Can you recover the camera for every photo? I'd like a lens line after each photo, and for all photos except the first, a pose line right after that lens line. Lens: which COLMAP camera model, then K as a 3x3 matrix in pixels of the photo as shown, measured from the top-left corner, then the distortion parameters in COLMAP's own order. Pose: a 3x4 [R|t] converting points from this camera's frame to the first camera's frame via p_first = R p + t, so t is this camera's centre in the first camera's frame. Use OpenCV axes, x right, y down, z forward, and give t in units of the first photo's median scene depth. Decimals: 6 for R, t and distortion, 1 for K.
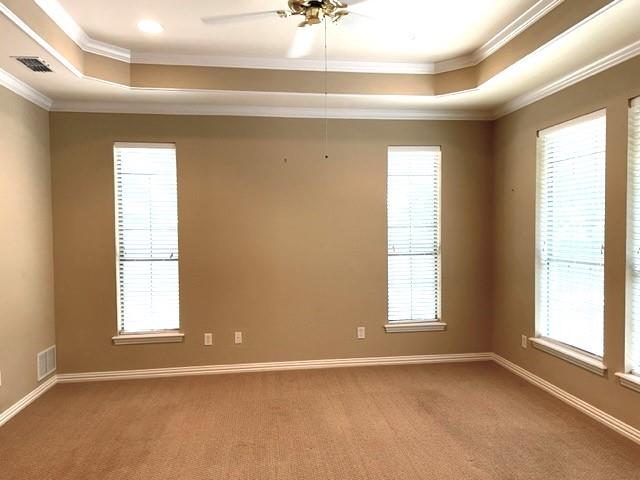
lens RADIAL K [[481.9, 0, 323.8], [0, 481.9, 240.6], [0, 0, 1]] dist [0.101301, -0.126648]
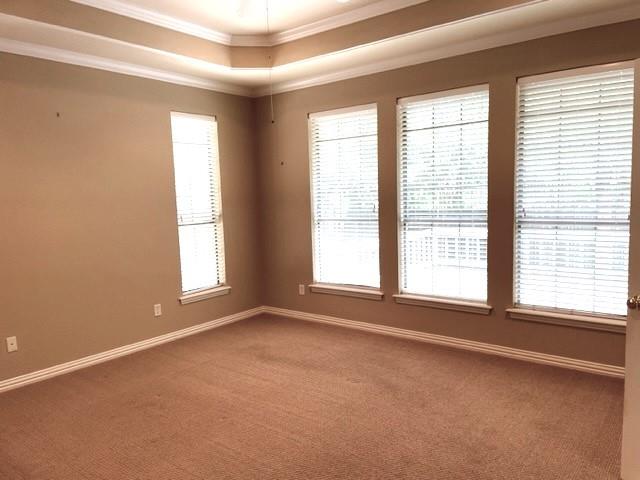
lens RADIAL K [[481.9, 0, 323.8], [0, 481.9, 240.6], [0, 0, 1]] dist [0.101301, -0.126648]
pose [[0.716662, -0.080872, 0.692716, -0.347954], [0.043617, 0.996507, 0.071214, 0.003419], [-0.696055, -0.020822, 0.717686, 0.102078]]
